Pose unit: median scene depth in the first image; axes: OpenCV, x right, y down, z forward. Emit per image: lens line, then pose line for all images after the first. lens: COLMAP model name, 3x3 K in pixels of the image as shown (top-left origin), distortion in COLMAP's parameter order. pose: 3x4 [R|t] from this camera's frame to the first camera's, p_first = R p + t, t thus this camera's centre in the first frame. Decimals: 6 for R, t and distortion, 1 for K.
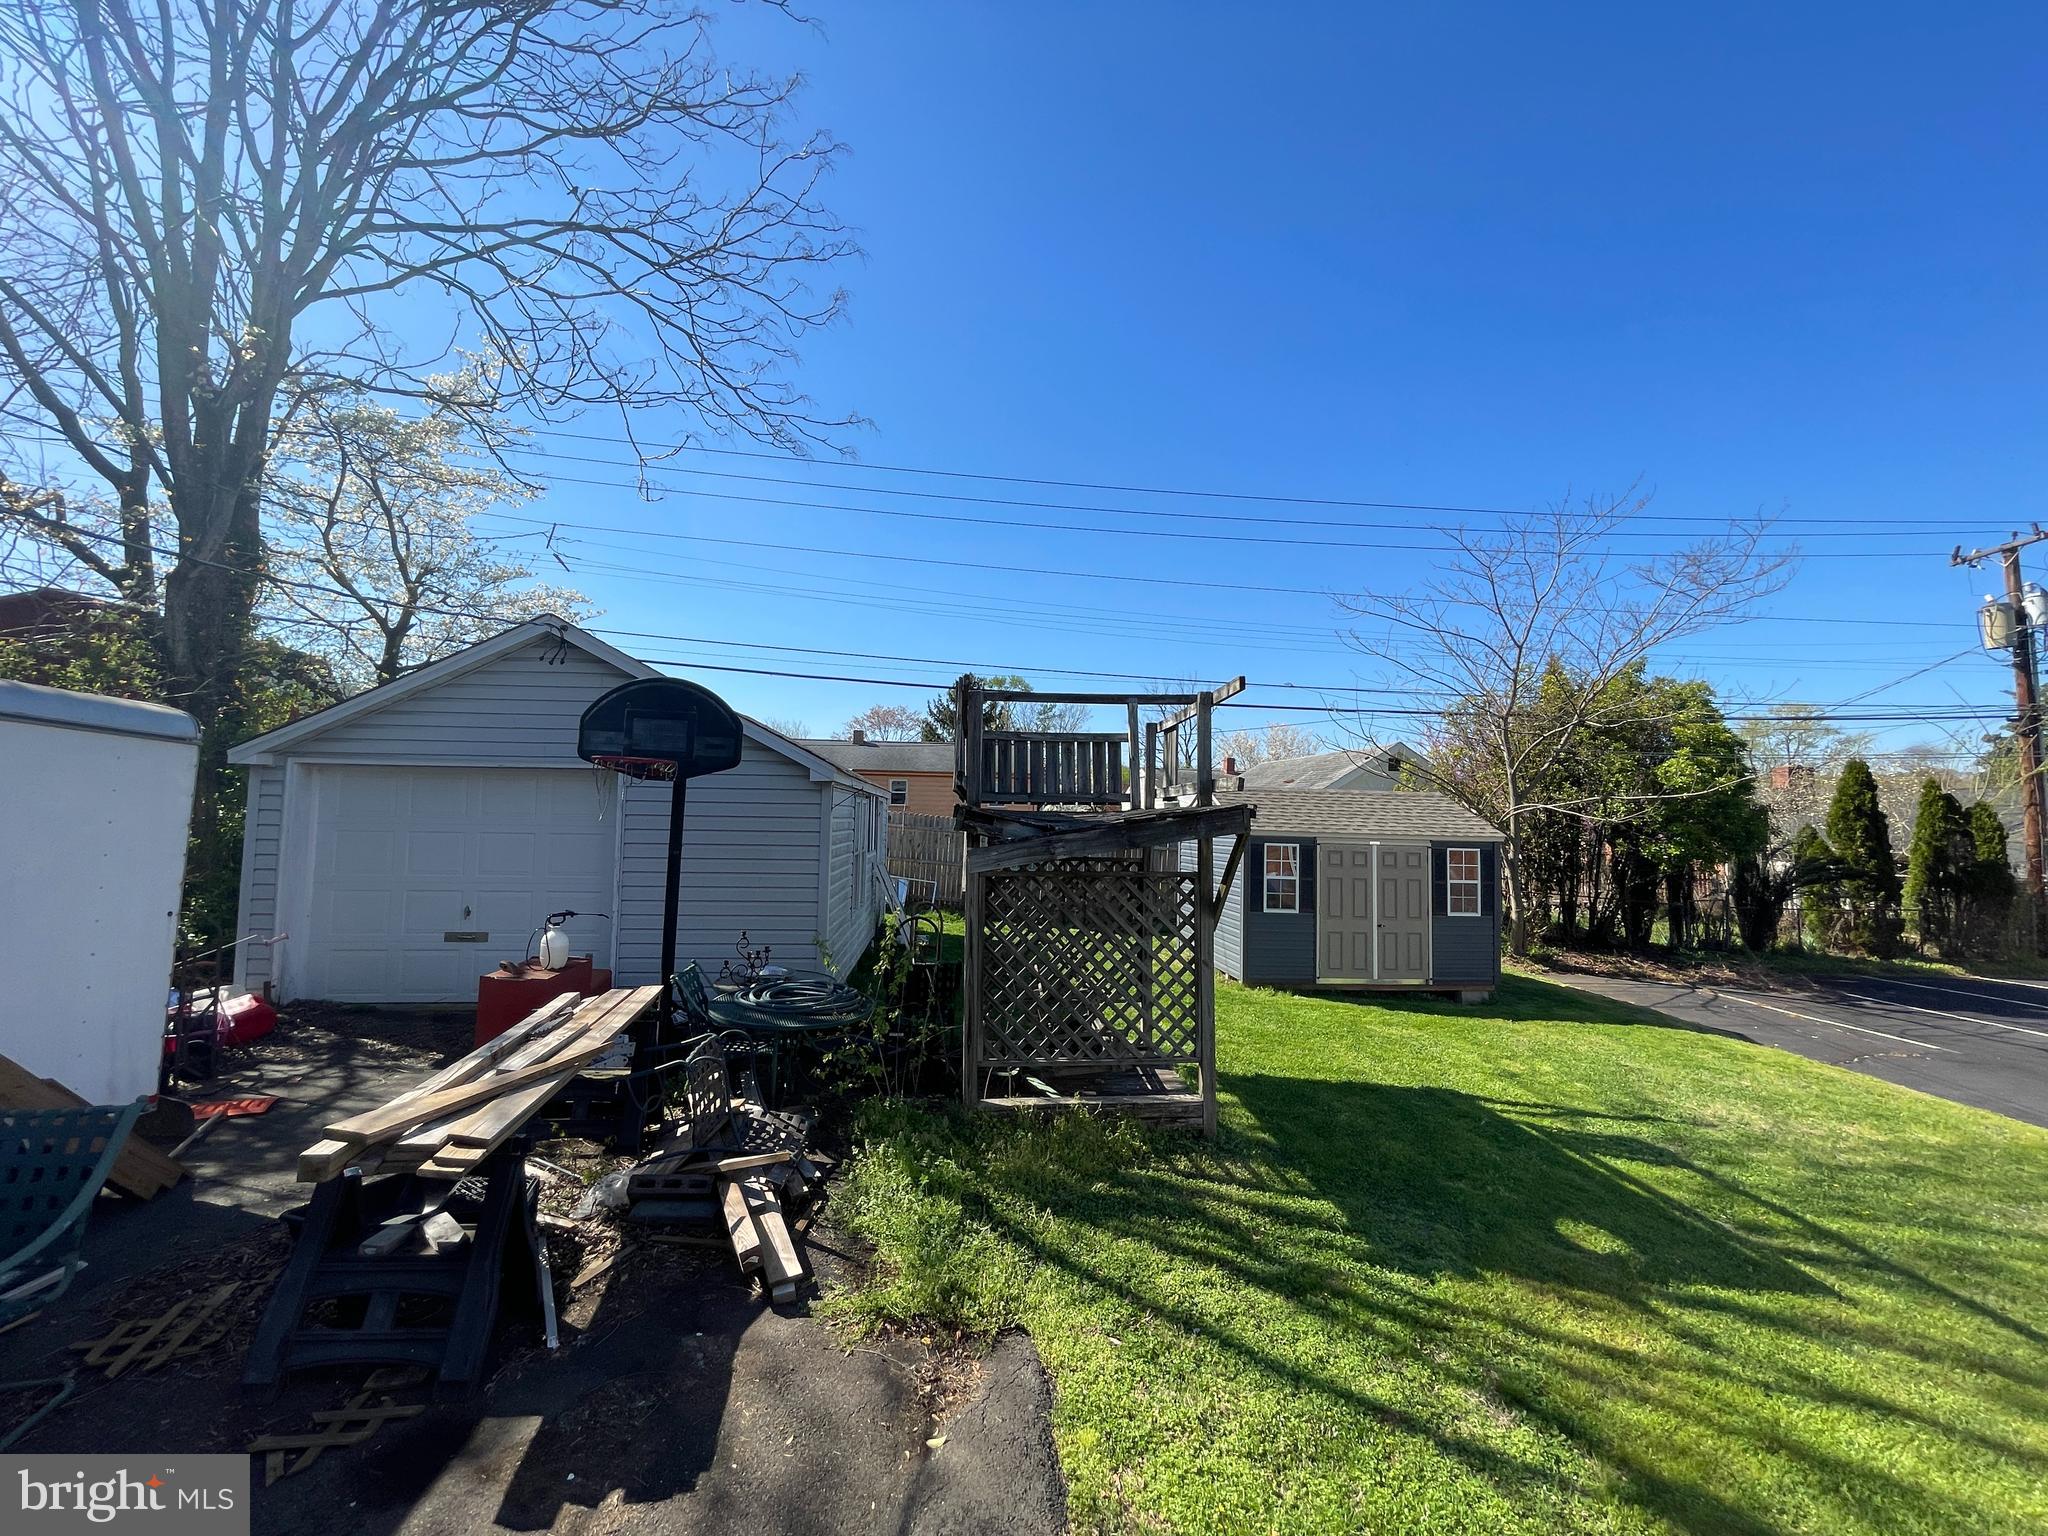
lens RADIAL K [[847.4, 0, 1024.0], [0, 847.4, 768.0], [0, 0, 1]] dist [-0.002337, -0.000350]
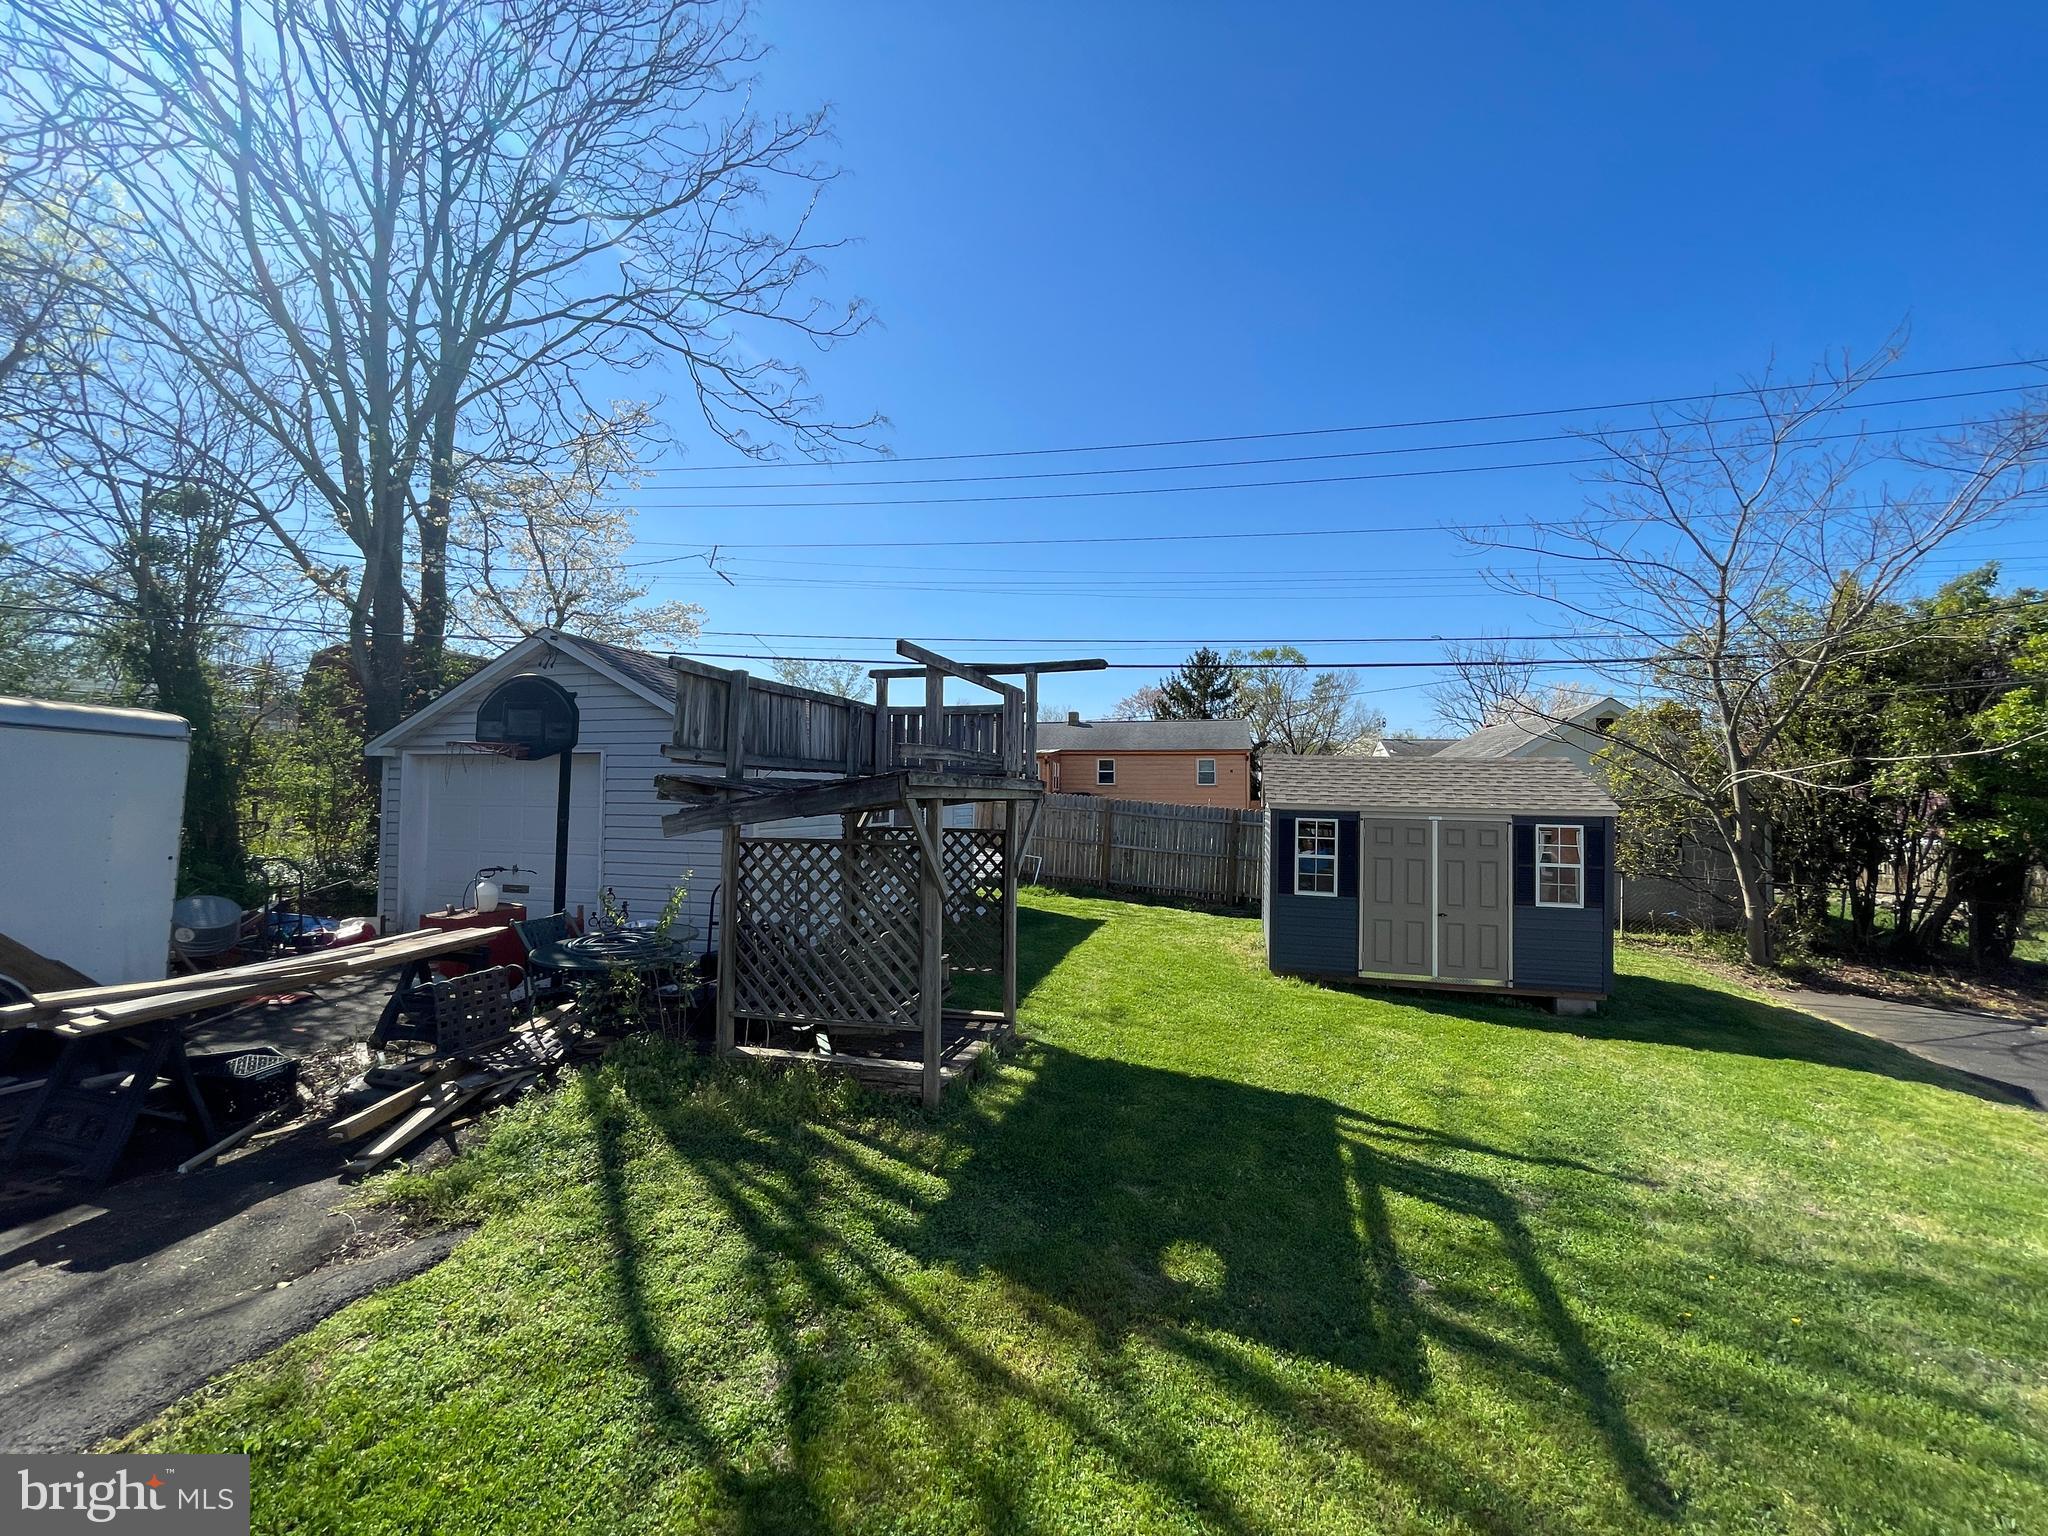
lens RADIAL K [[847.4, 0, 1024.0], [0, 847.4, 768.0], [0, 0, 1]] dist [-0.002337, -0.000350]
pose [[0.936013, -0.019032, -0.351451, 0.621418], [0.027000, 0.999477, 0.017784, 0.022133], [0.350929, -0.026135, 0.936037, 0.109549]]
